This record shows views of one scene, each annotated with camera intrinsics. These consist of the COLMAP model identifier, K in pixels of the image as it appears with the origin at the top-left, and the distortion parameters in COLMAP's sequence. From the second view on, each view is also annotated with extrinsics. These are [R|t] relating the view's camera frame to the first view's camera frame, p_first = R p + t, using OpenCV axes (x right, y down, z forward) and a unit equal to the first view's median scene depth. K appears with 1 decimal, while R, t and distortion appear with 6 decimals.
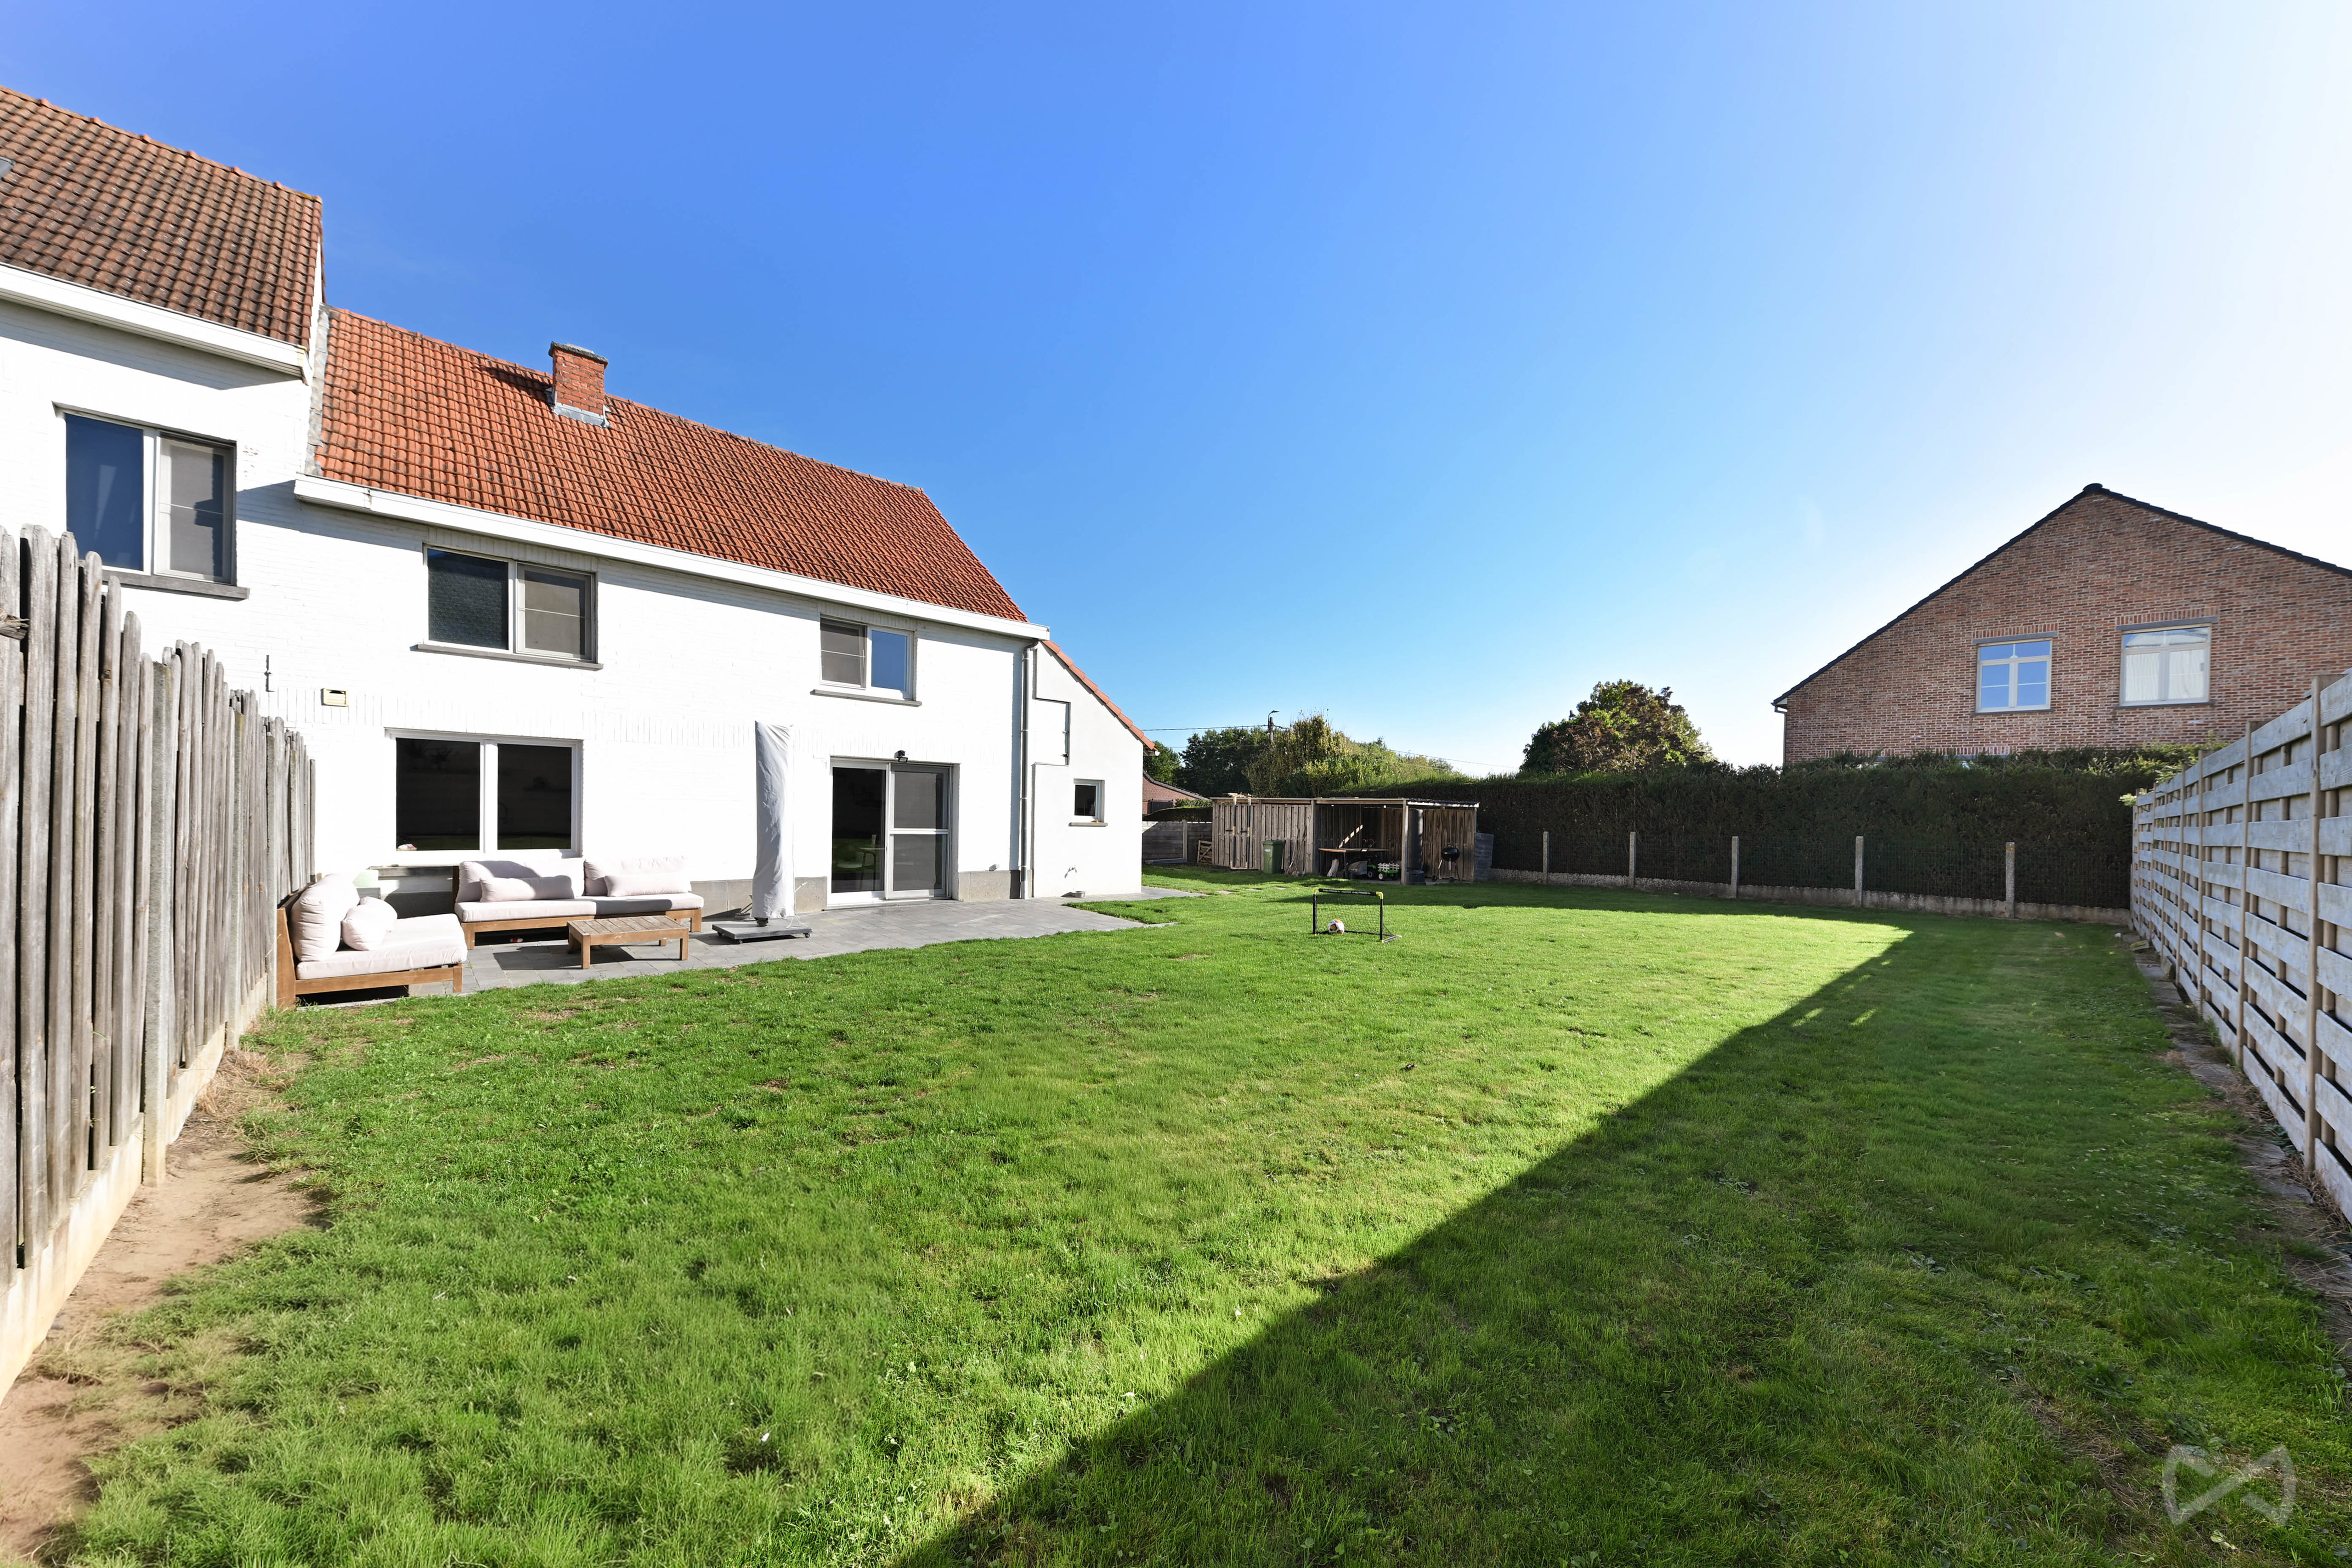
lens RADIAL K [[812.2, 0, 1233.1], [0, 812.2, 771.9], [0, 0, 1]] dist [0.010527, -0.000128]
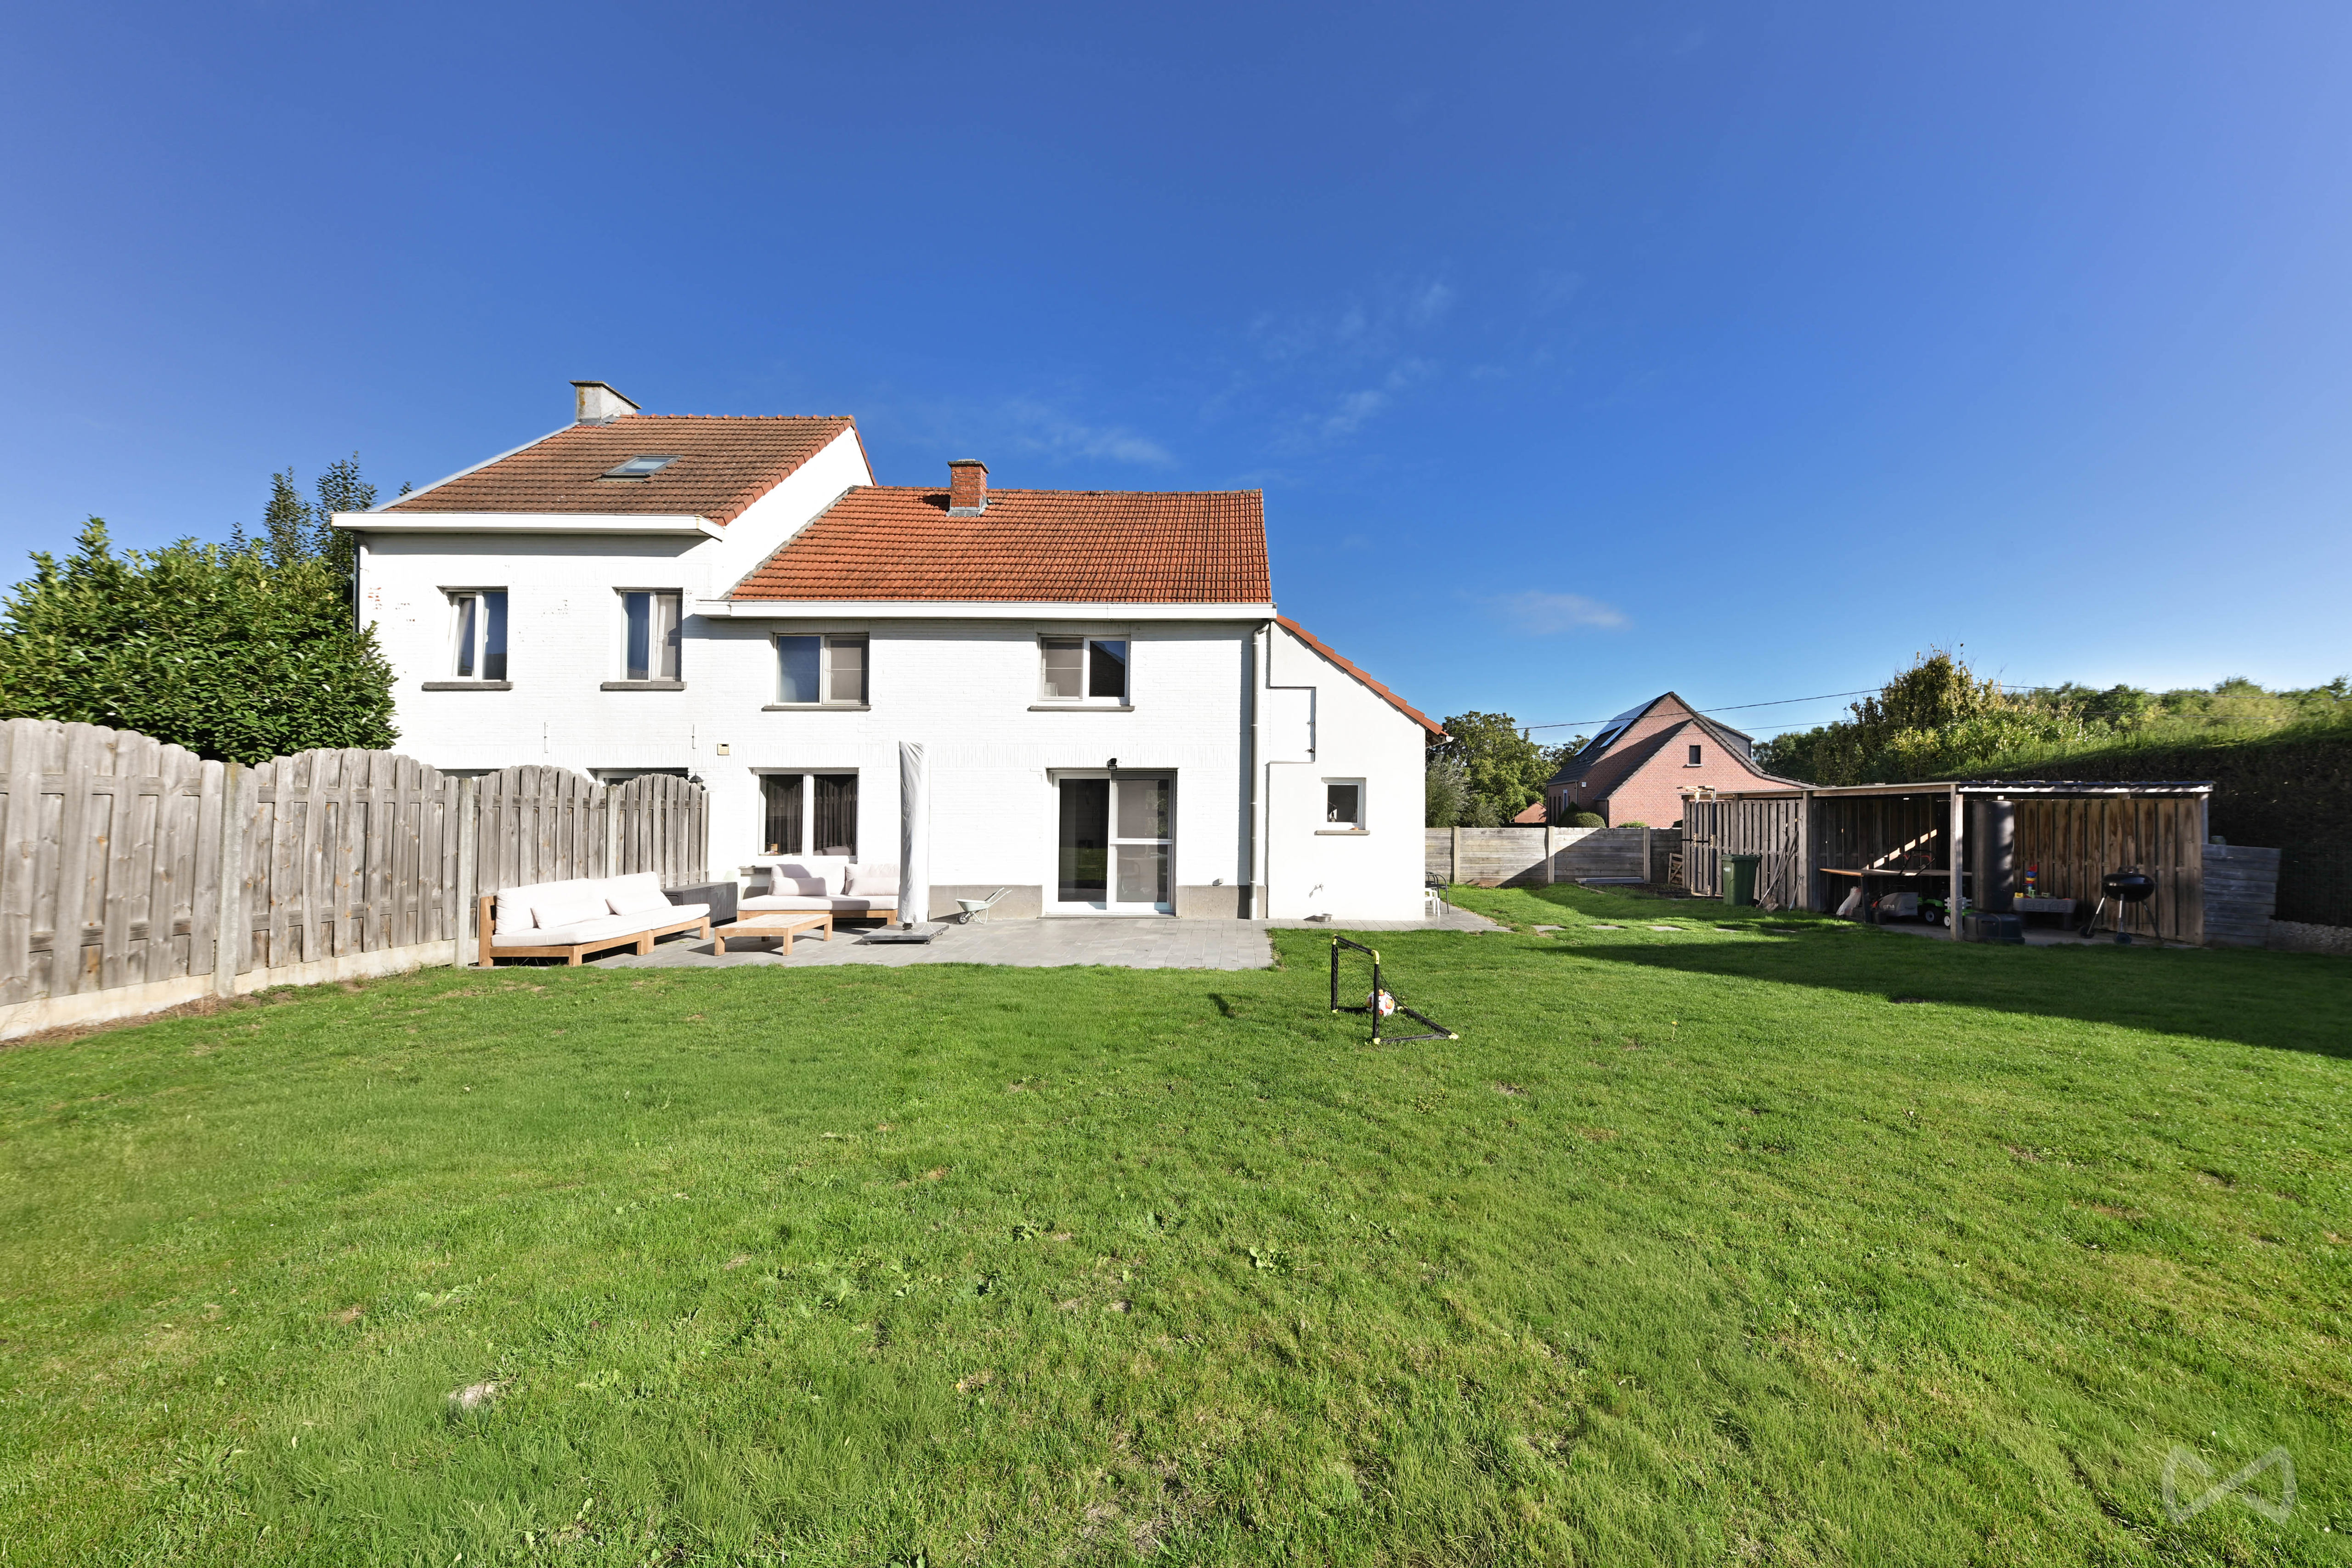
lens RADIAL K [[812.2, 0, 1233.1], [0, 812.2, 771.9], [0, 0, 1]] dist [0.010527, -0.000128]
pose [[0.719118, -0.057508, -0.692504, 0.350521], [0.051444, 0.998241, -0.029476, 0.024818], [0.692981, -0.014428, 0.720811, 0.379012]]
